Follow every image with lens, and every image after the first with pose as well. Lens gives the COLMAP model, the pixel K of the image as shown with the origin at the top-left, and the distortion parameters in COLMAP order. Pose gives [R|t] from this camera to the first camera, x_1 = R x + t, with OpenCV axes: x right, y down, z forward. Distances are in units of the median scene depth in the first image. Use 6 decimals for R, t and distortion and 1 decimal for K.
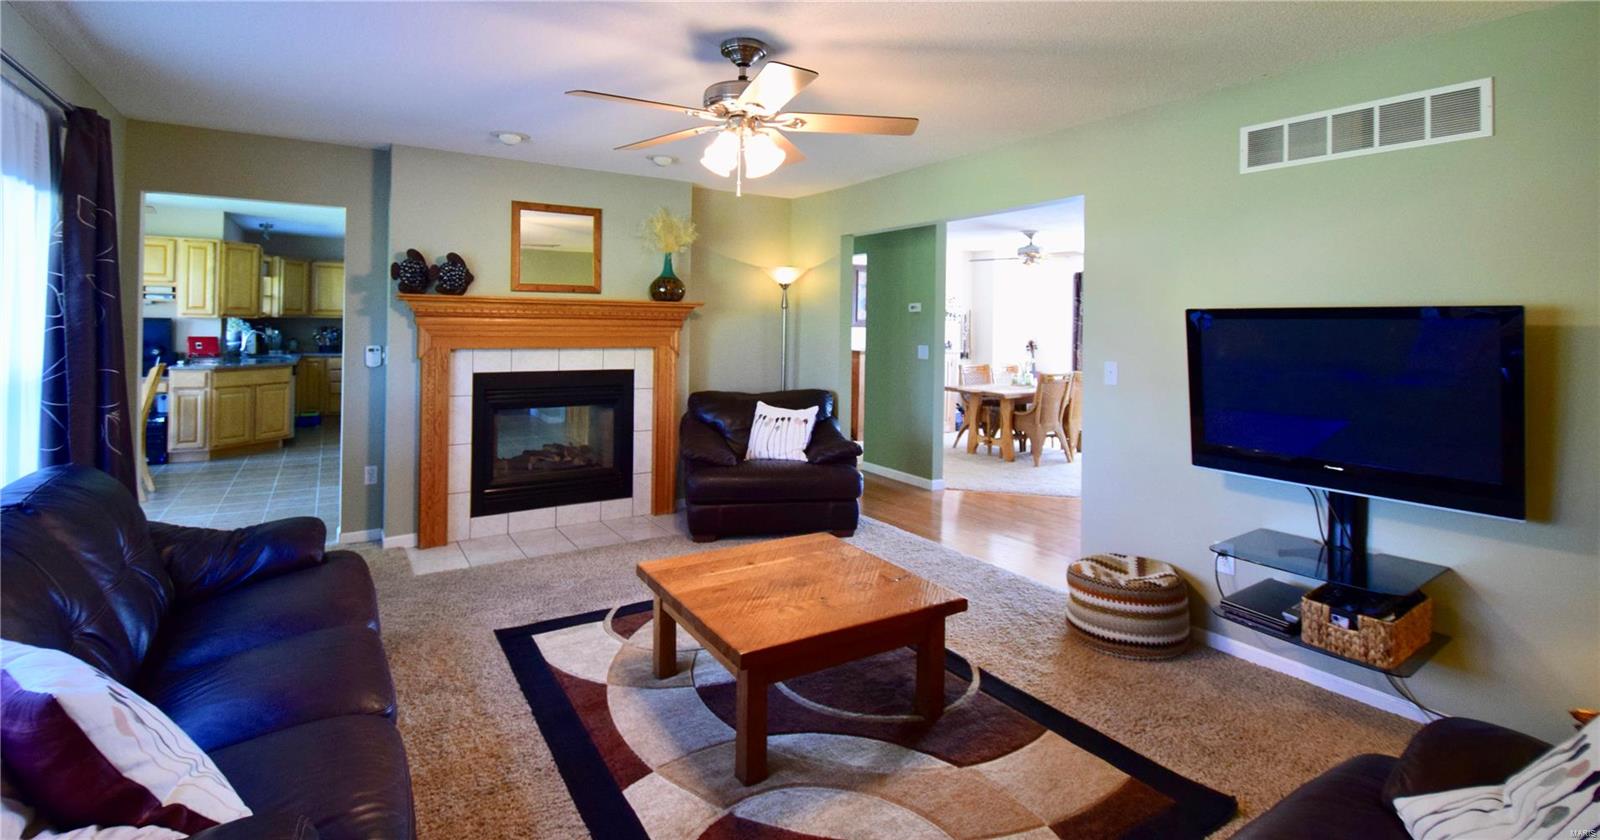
lens RADIAL K [[700.4, 0, 795.6], [0, 700.4, 321.5], [0, 0, 1]] dist [-0.002564, -0.010639]
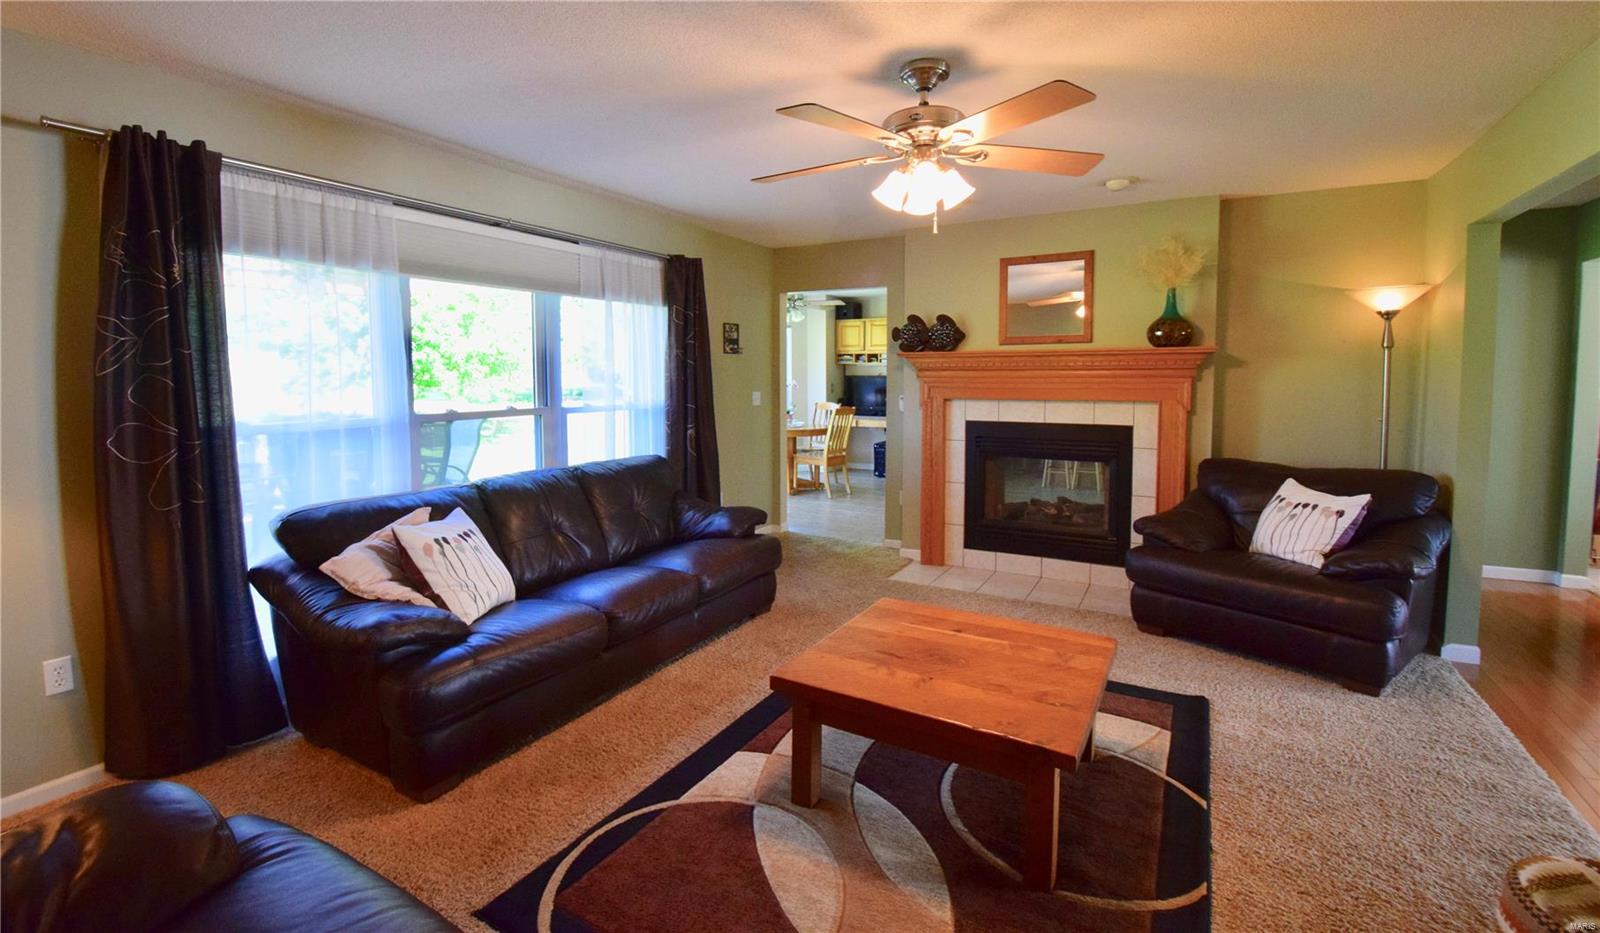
lens RADIAL K [[709.8, 0, 819.0], [0, 709.8, 421.8], [0, 0, 1]] dist [-0.004614, -0.001664]
pose [[0.479807, 0.042758, -0.876332, 0.382667], [0.012080, 0.998395, 0.055327, 0.009211], [0.877291, -0.037132, 0.478520, 0.232407]]
